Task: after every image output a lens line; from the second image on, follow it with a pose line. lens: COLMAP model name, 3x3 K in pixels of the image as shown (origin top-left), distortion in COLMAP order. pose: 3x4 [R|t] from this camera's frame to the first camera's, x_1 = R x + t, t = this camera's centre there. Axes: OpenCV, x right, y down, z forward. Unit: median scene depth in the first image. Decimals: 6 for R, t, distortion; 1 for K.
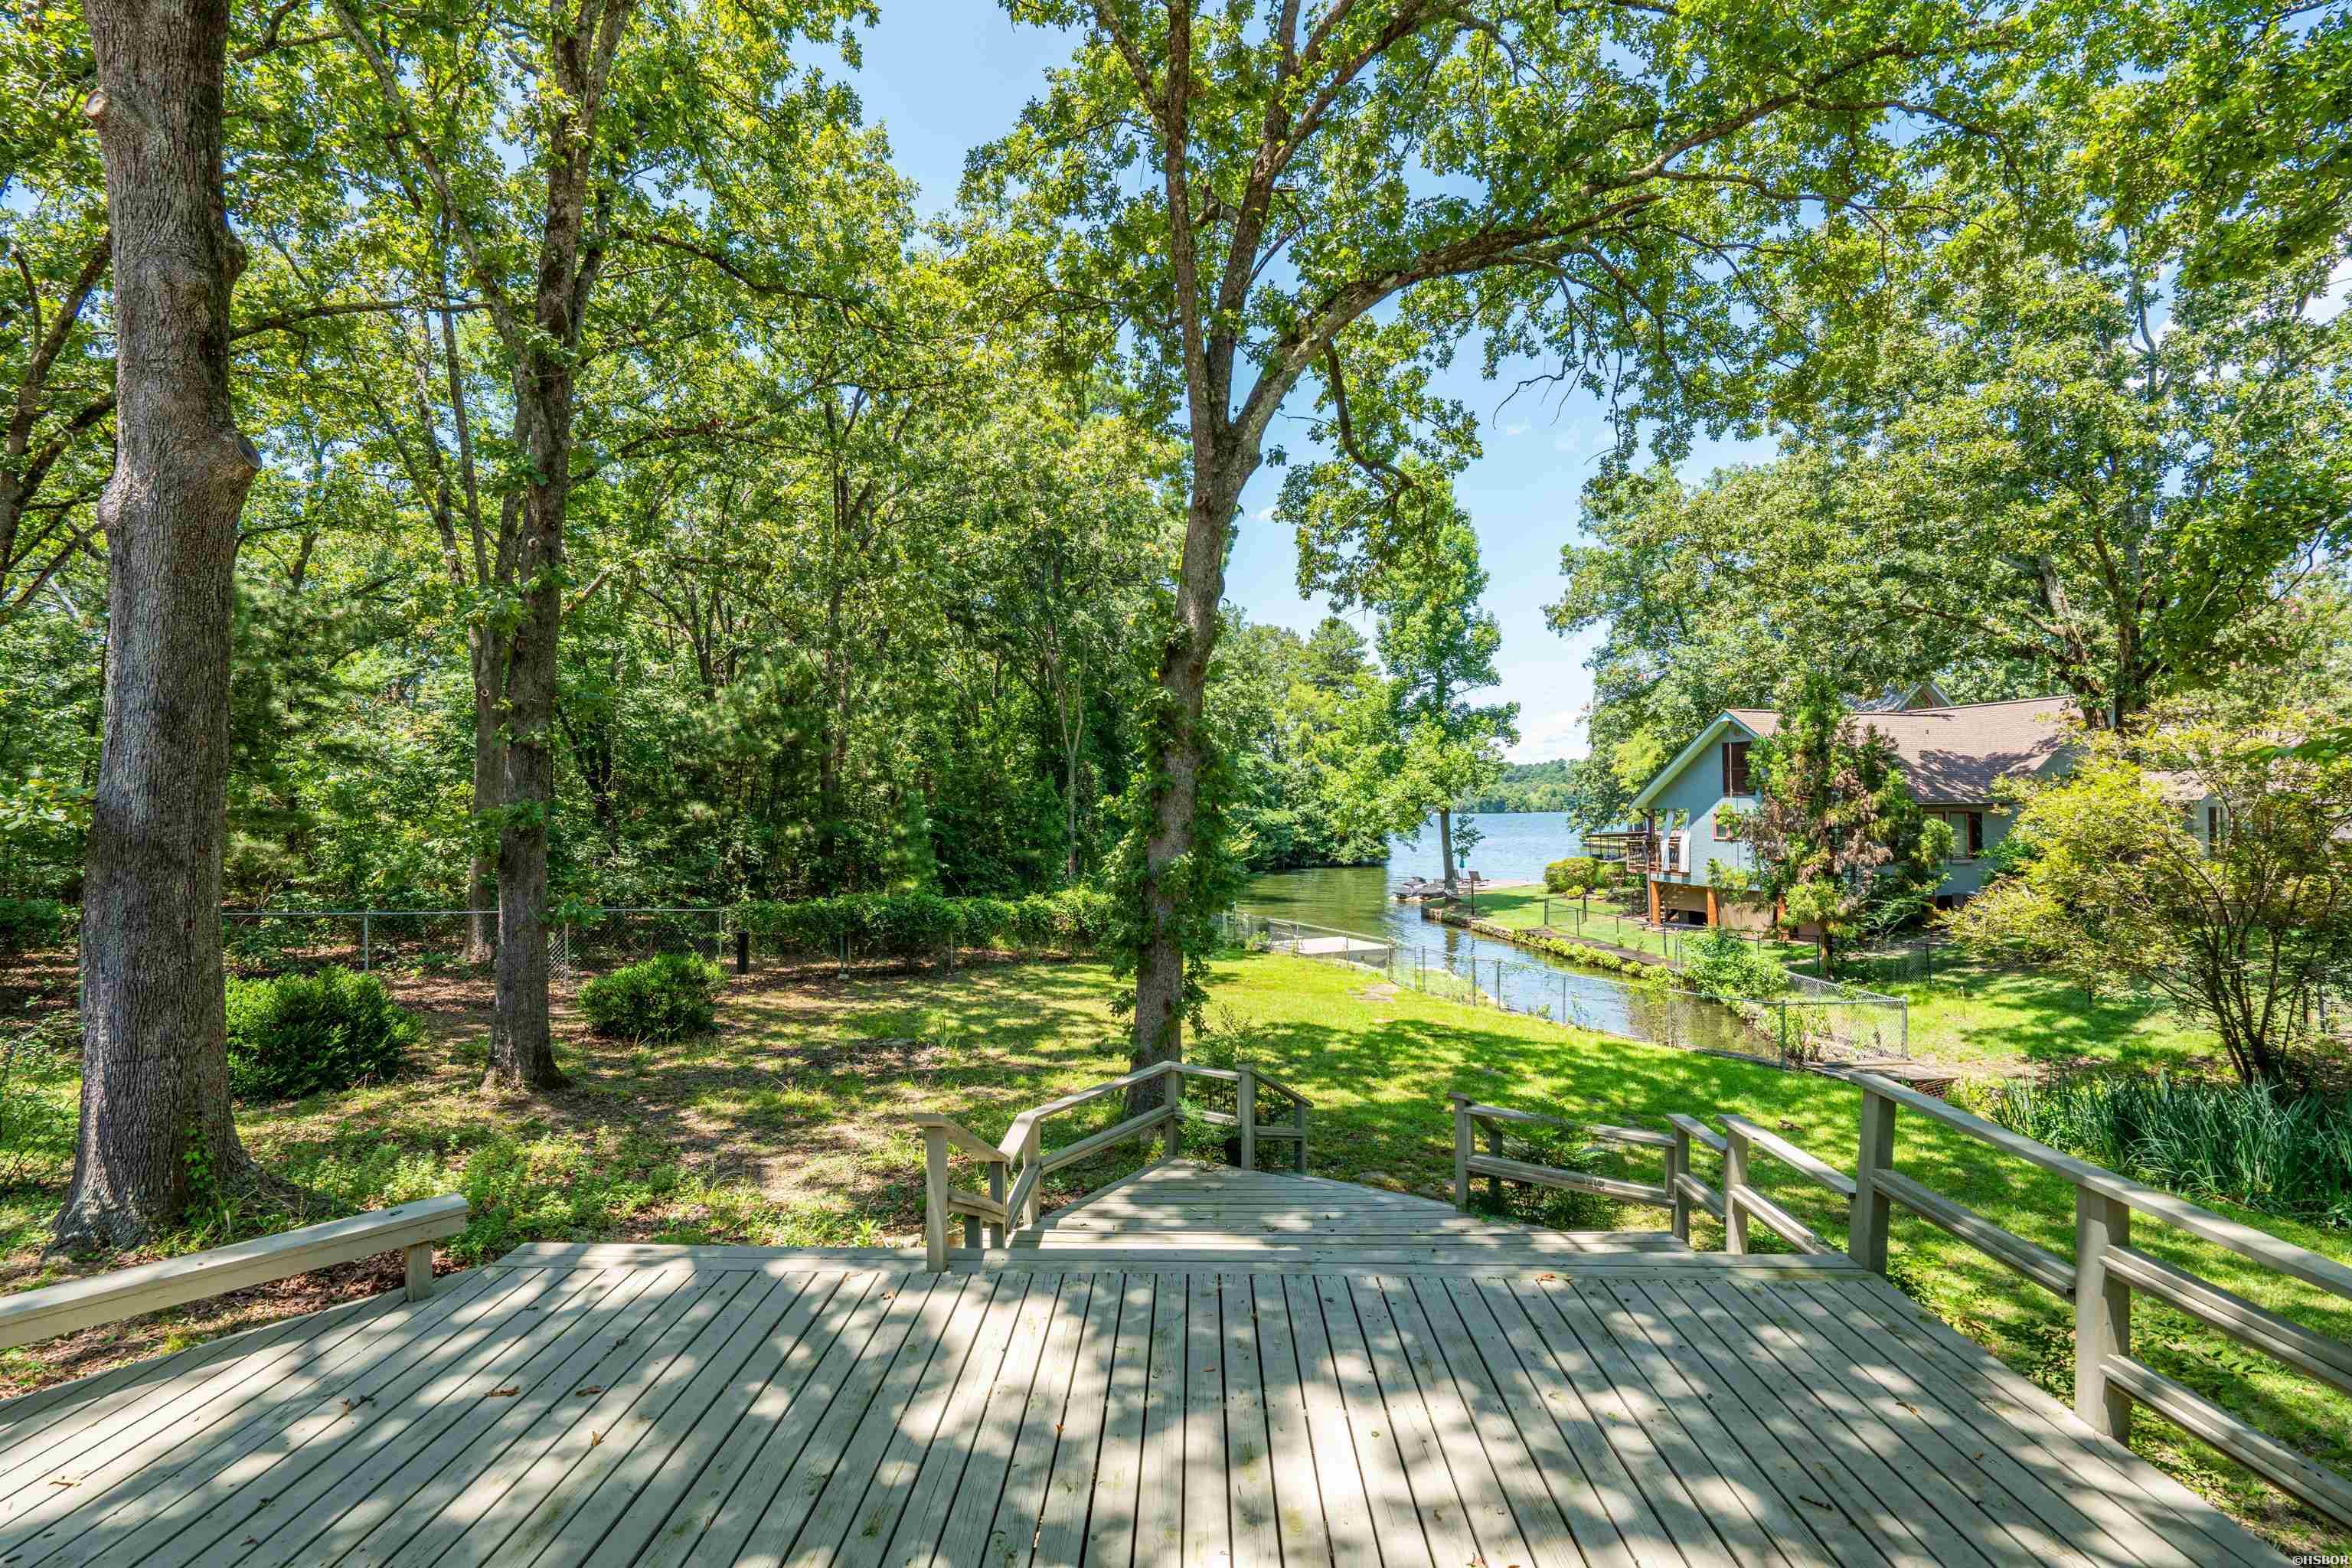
lens RADIAL K [[1083.5, 0, 1183.9], [0, 1083.5, 788.7], [0, 0, 1]] dist [0.002771, 0.000573]
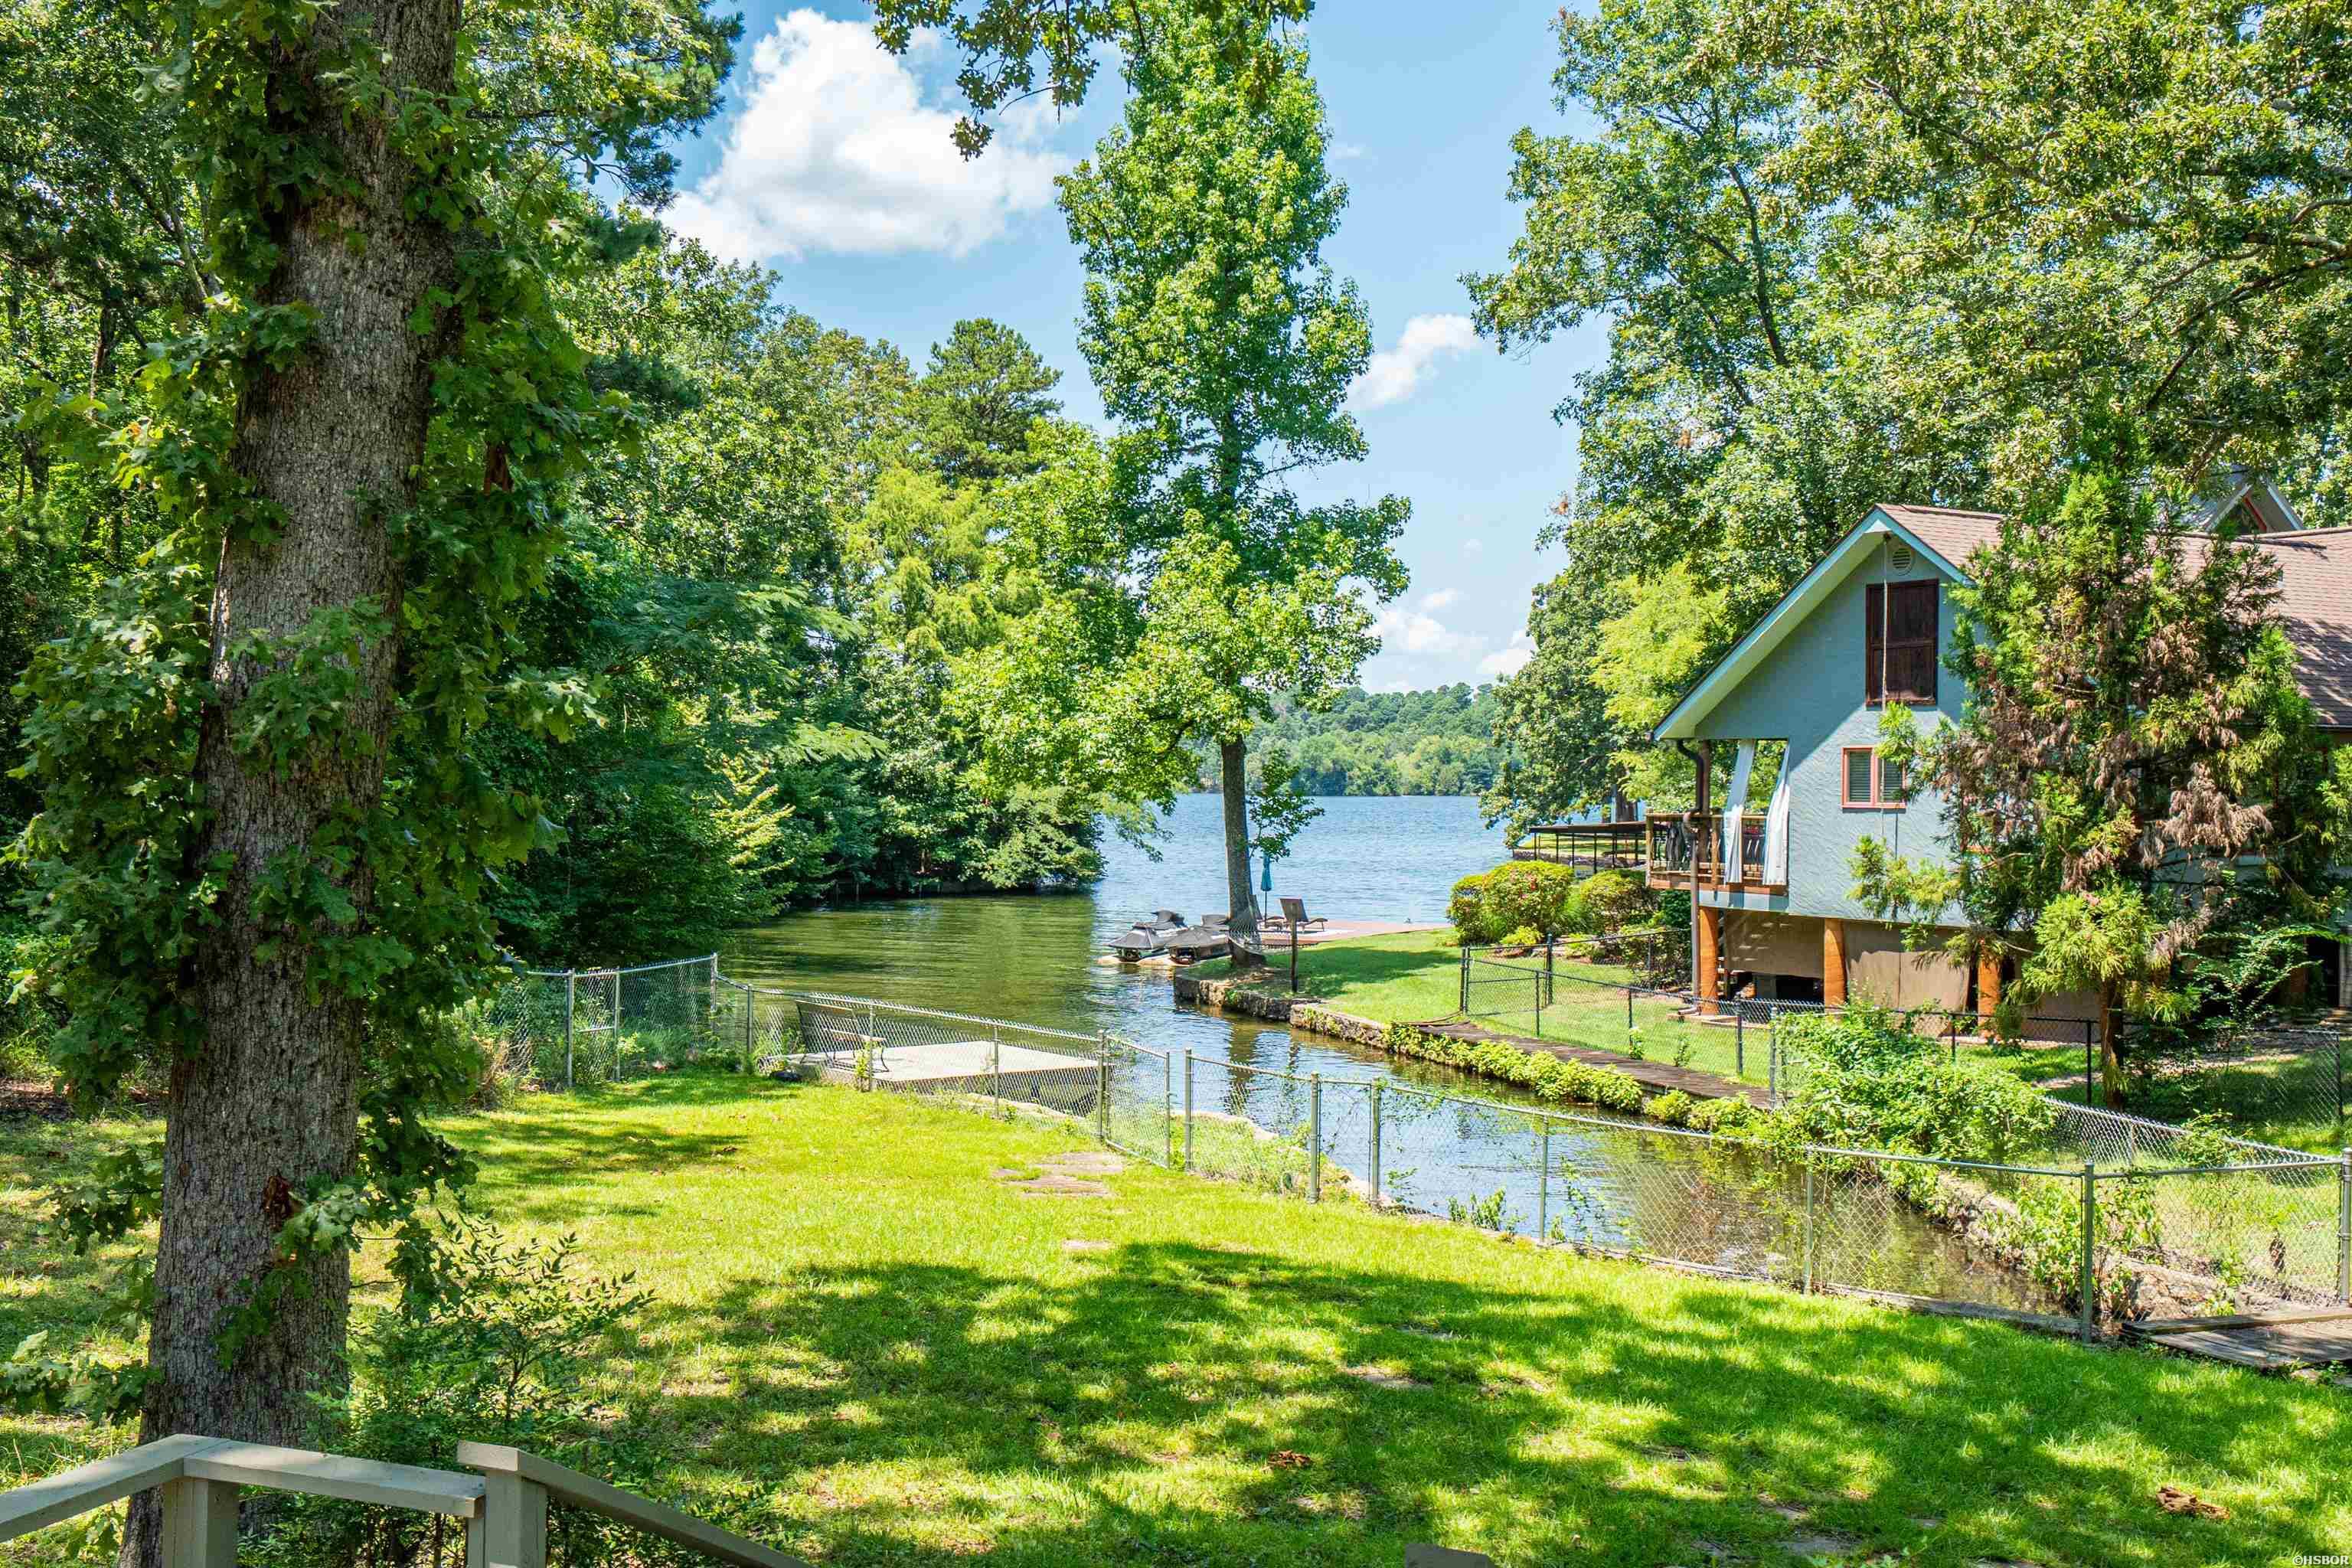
lens RADIAL K [[2323.7, 0, 1173.3], [0, 2323.7, 785.9], [0, 0, 1]] dist [-0.022236, 0.000000]
pose [[0.975865, 0.017968, 0.217632, 0.021701], [-0.020730, 0.999731, 0.010414, 0.027644], [-0.217387, -0.014674, 0.975975, 0.127460]]
